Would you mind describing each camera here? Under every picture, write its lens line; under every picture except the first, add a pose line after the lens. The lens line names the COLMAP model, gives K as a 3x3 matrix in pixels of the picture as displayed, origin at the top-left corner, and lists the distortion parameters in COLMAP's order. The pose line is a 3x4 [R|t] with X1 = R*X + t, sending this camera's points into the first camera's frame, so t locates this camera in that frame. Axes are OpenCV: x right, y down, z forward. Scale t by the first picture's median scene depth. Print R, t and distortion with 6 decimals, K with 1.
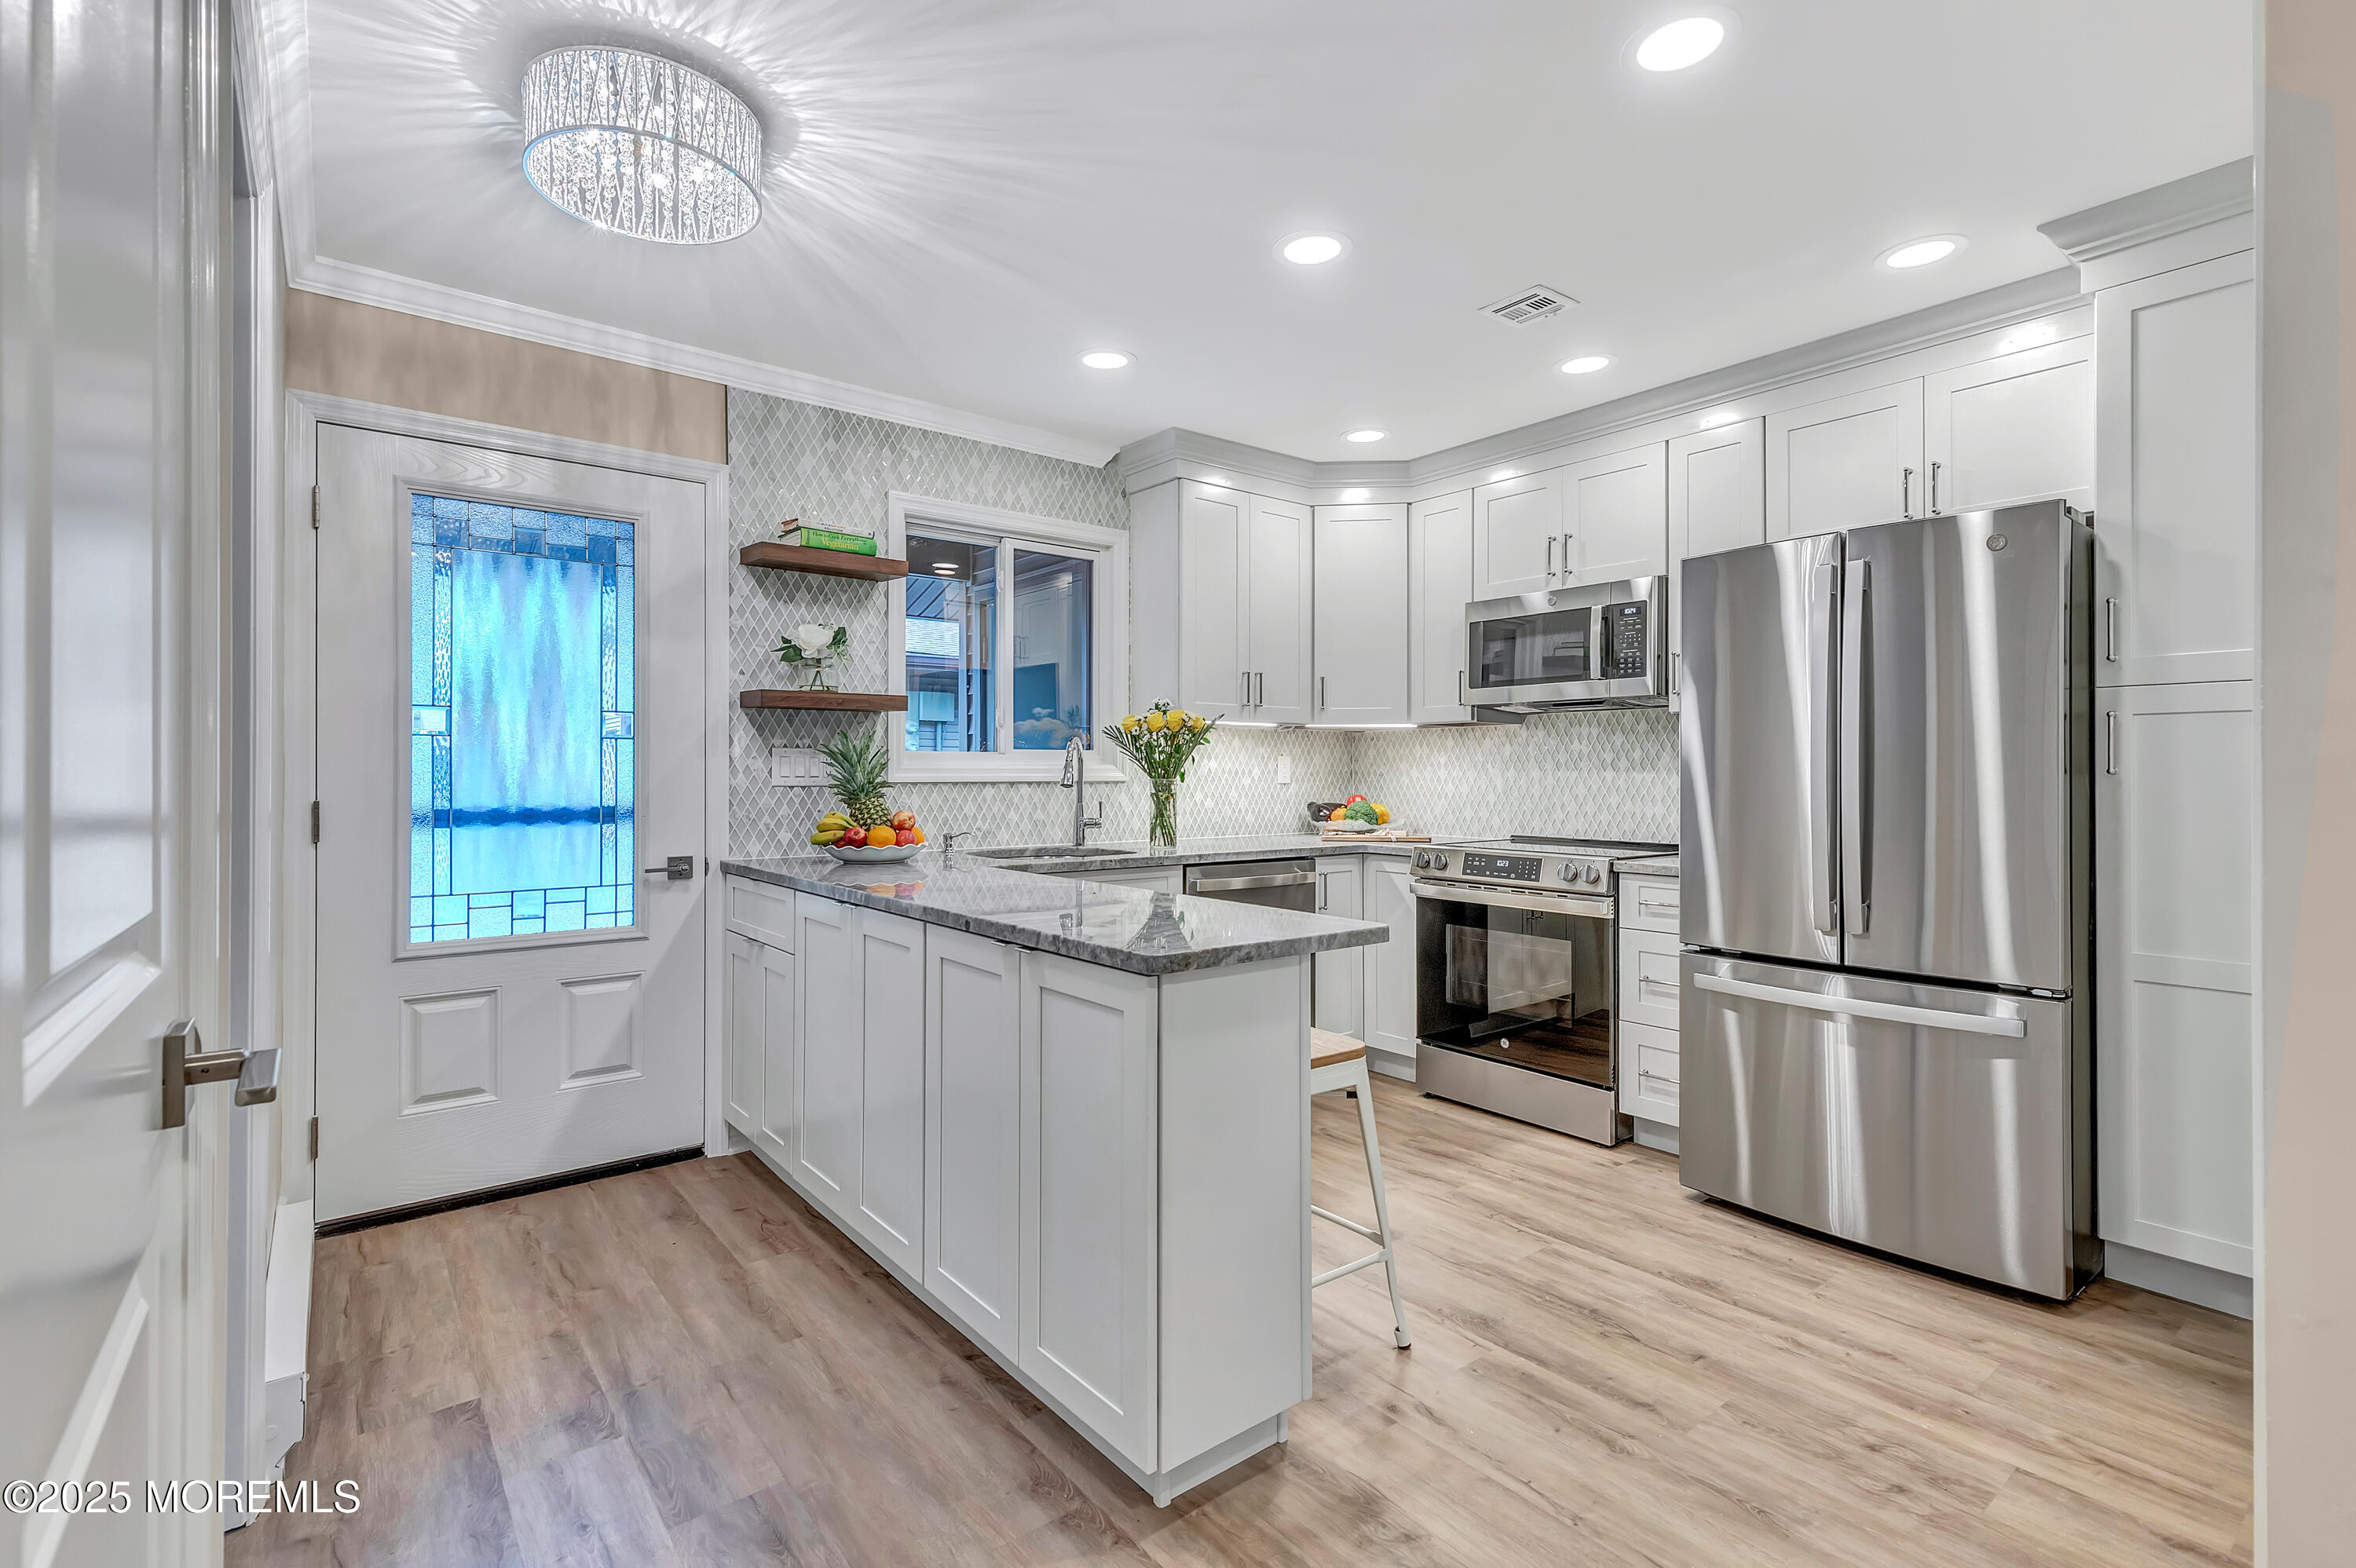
lens RADIAL K [[1080.4, 0, 1202.7], [0, 1080.4, 722.1], [0, 0, 1]] dist [0.007094, -0.001612]
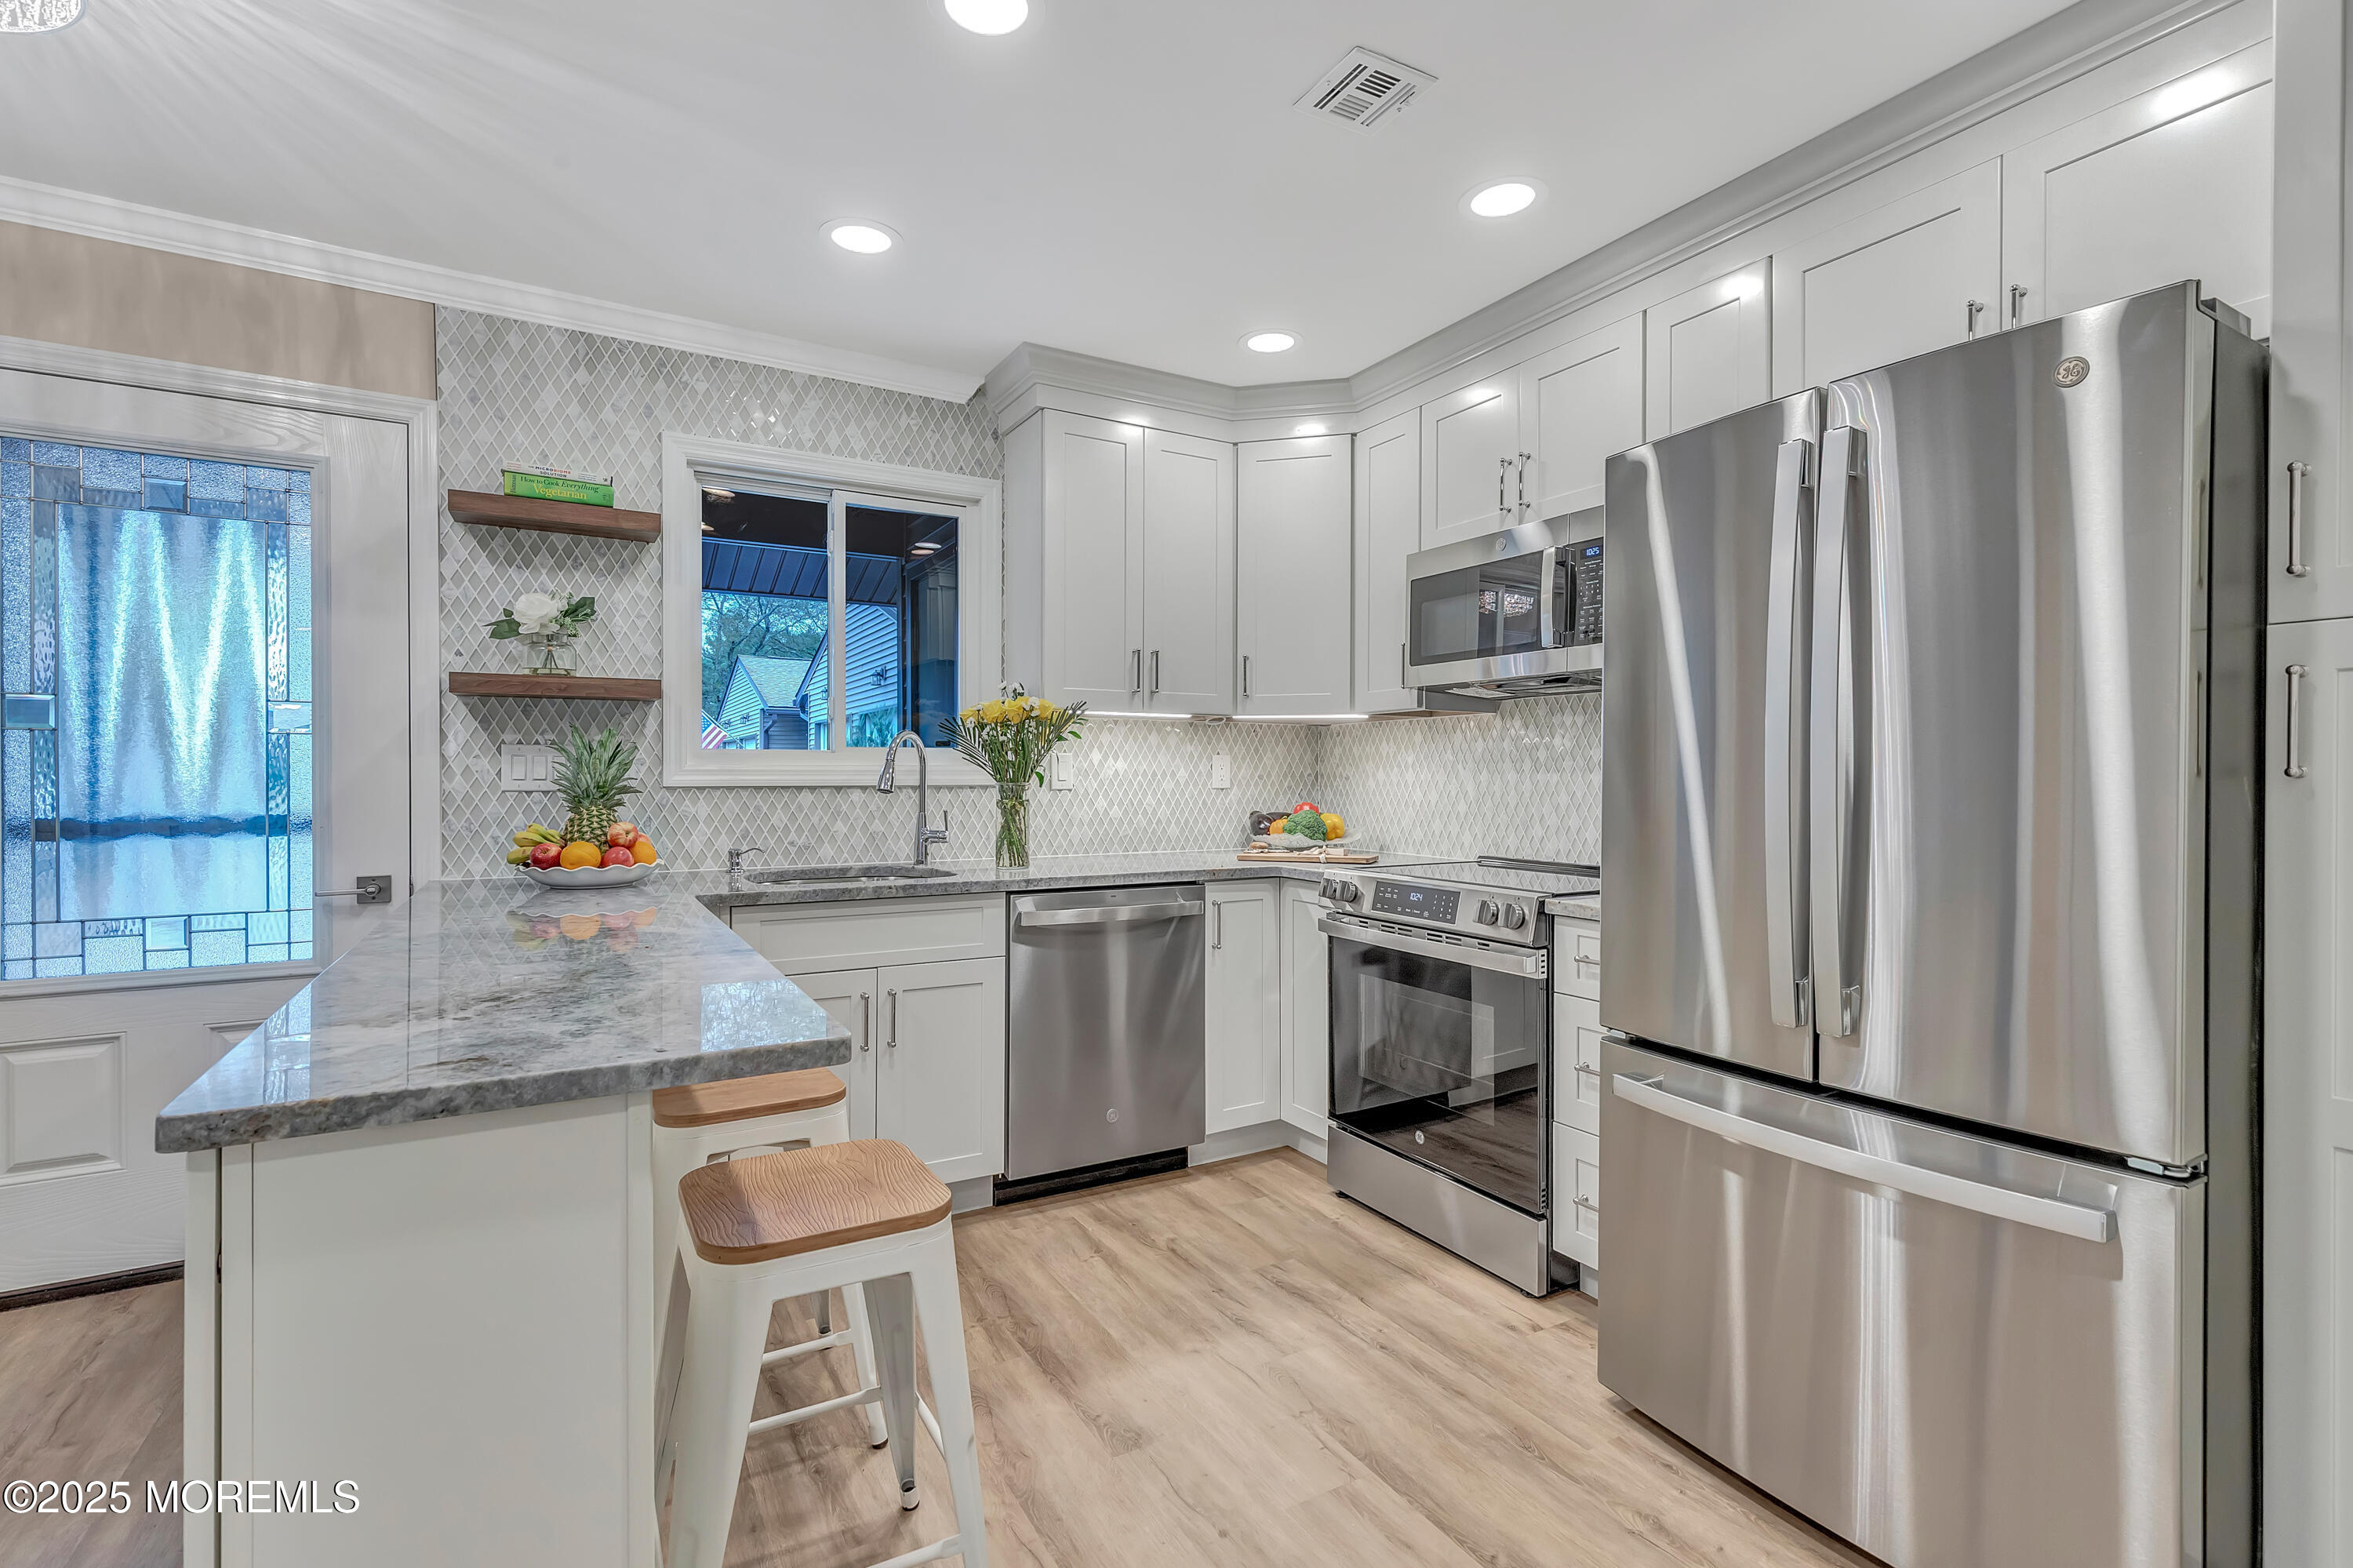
lens RADIAL K [[1079.2, 0, 1186.0], [0, 1079.2, 758.7], [0, 0, 1]] dist [0.007094, -0.001612]
pose [[0.988828, -0.002812, -0.149035, 0.234242], [0.007152, 0.999566, 0.028593, 0.014023], [0.148890, -0.029339, 0.988418, 0.250238]]
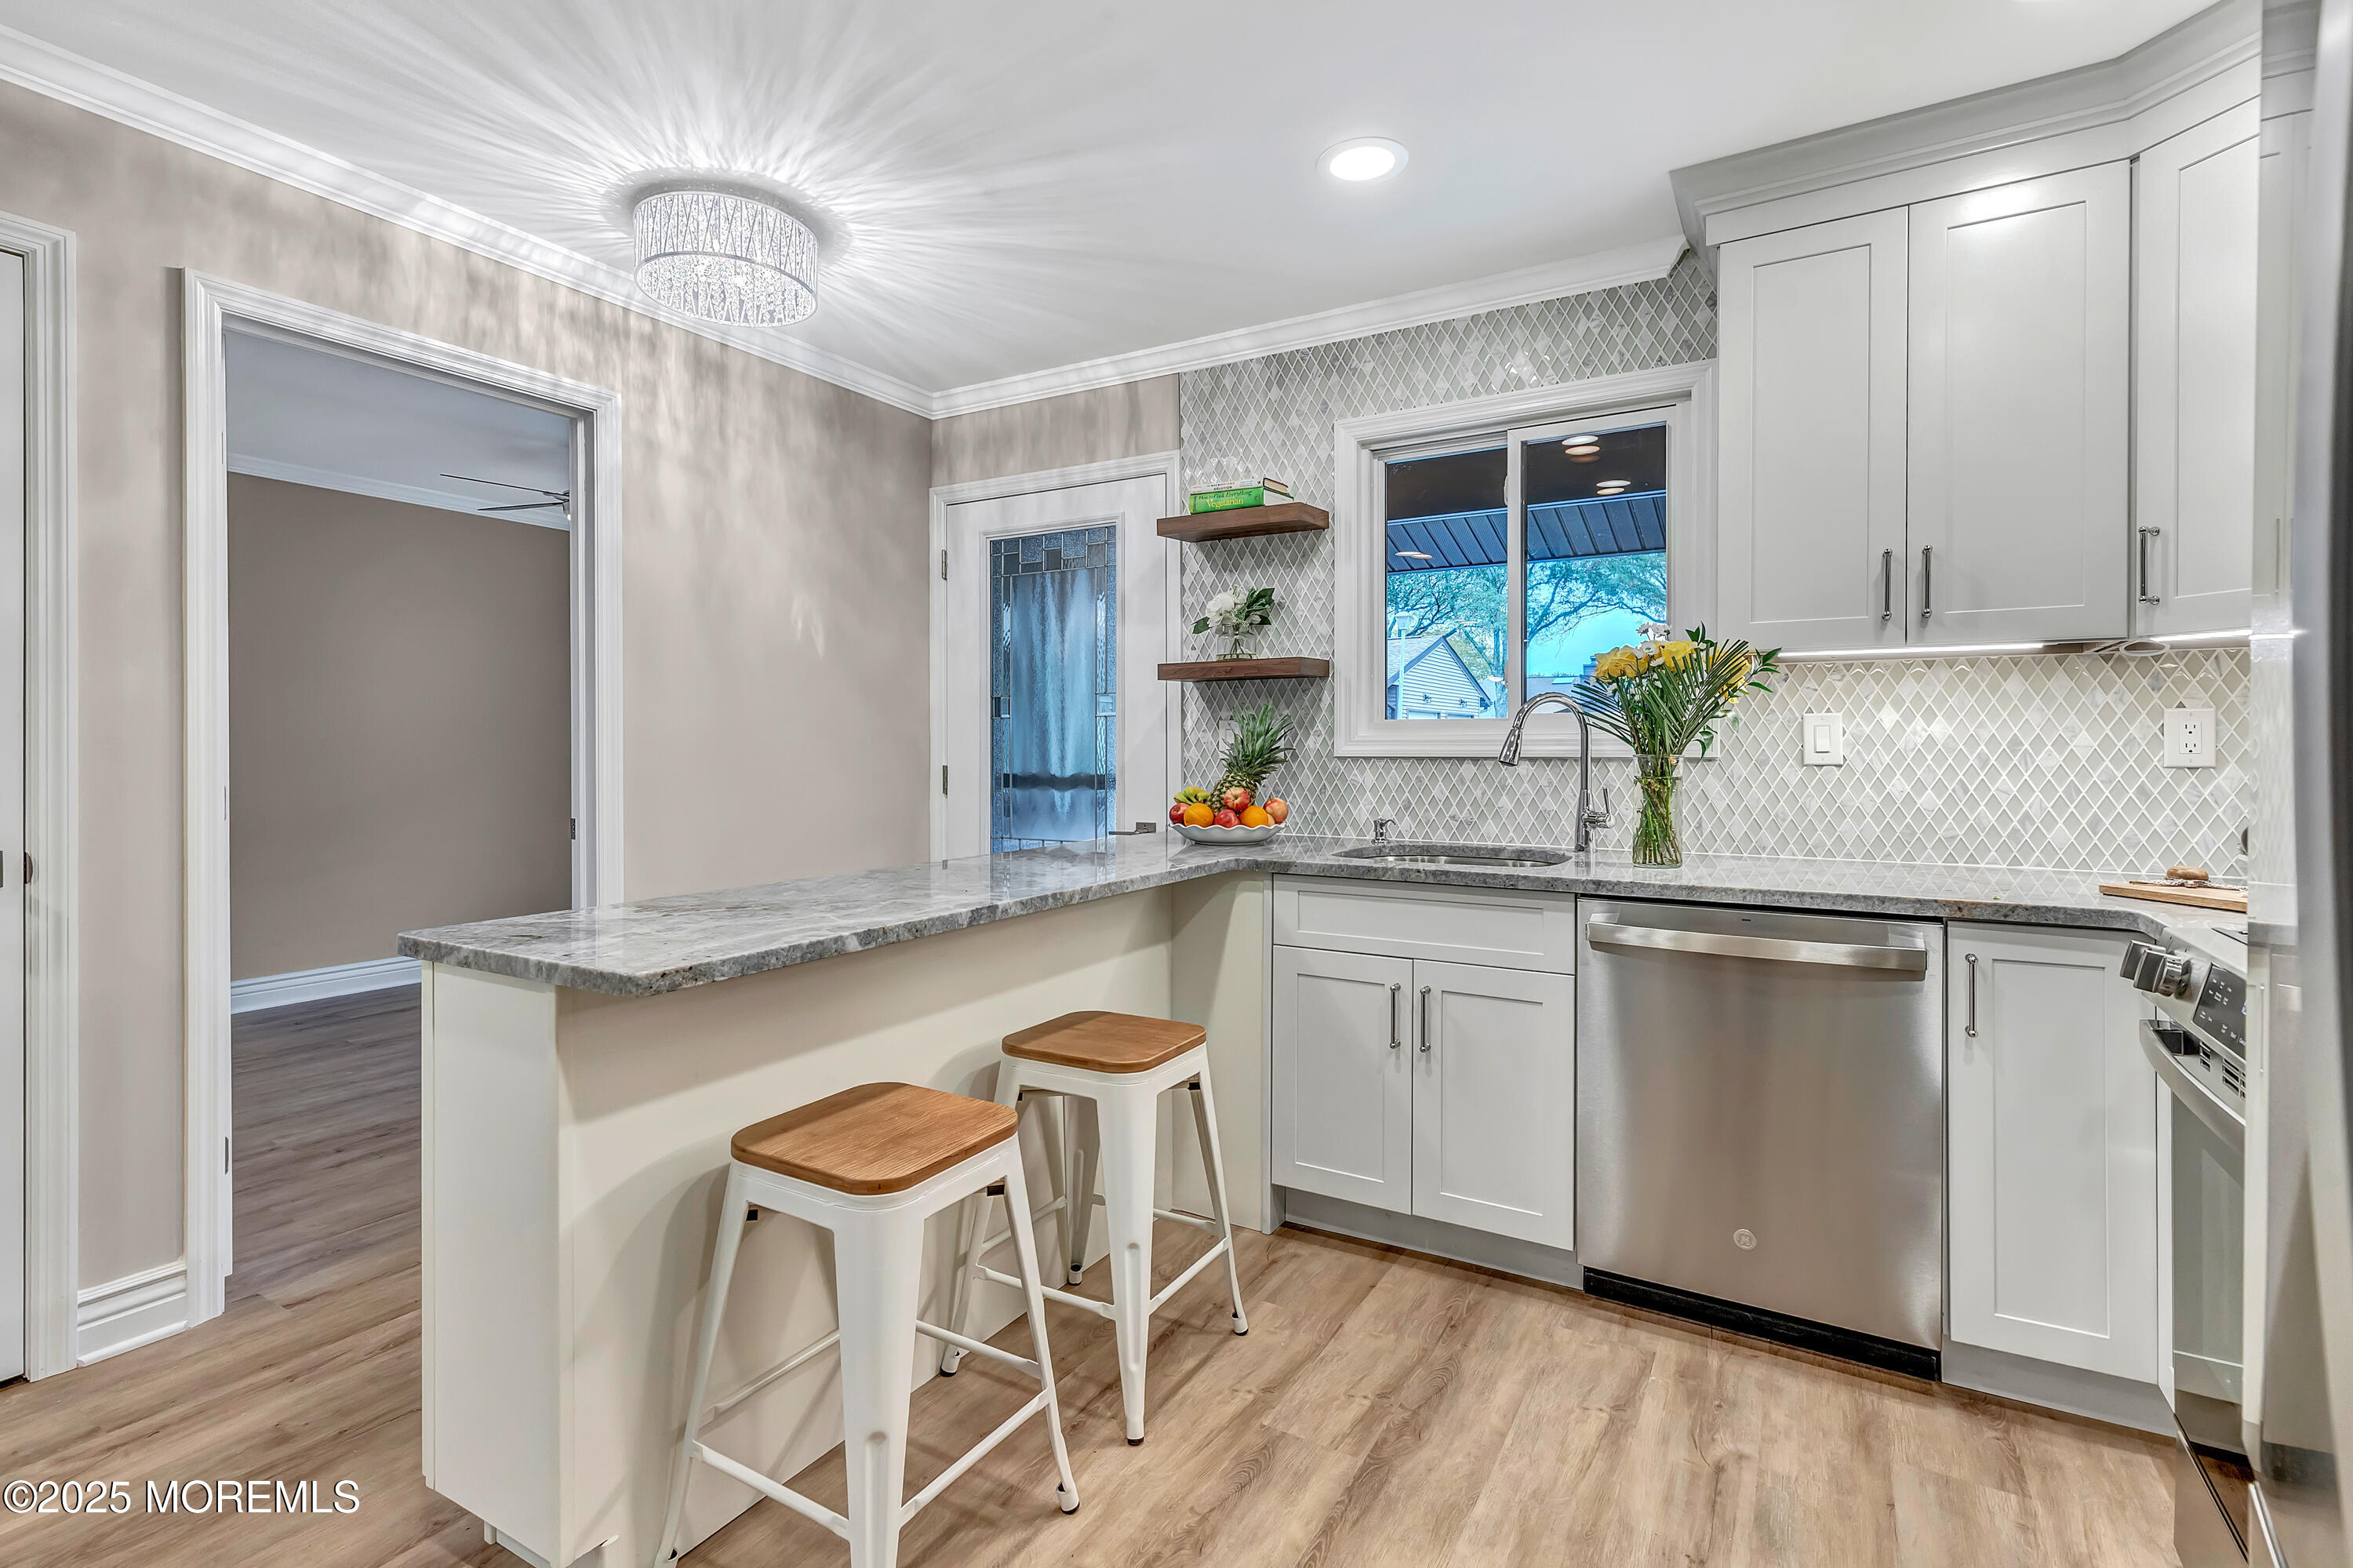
lens RADIAL K [[1079.2, 0, 1174.3], [0, 1079.2, 727.5], [0, 0, 1]] dist [0.007094, -0.001612]
pose [[0.355753, -0.020616, -0.934353, 0.490196], [0.043847, 0.999024, -0.005348, 0.031655], [0.933551, -0.039066, 0.356309, 0.586470]]
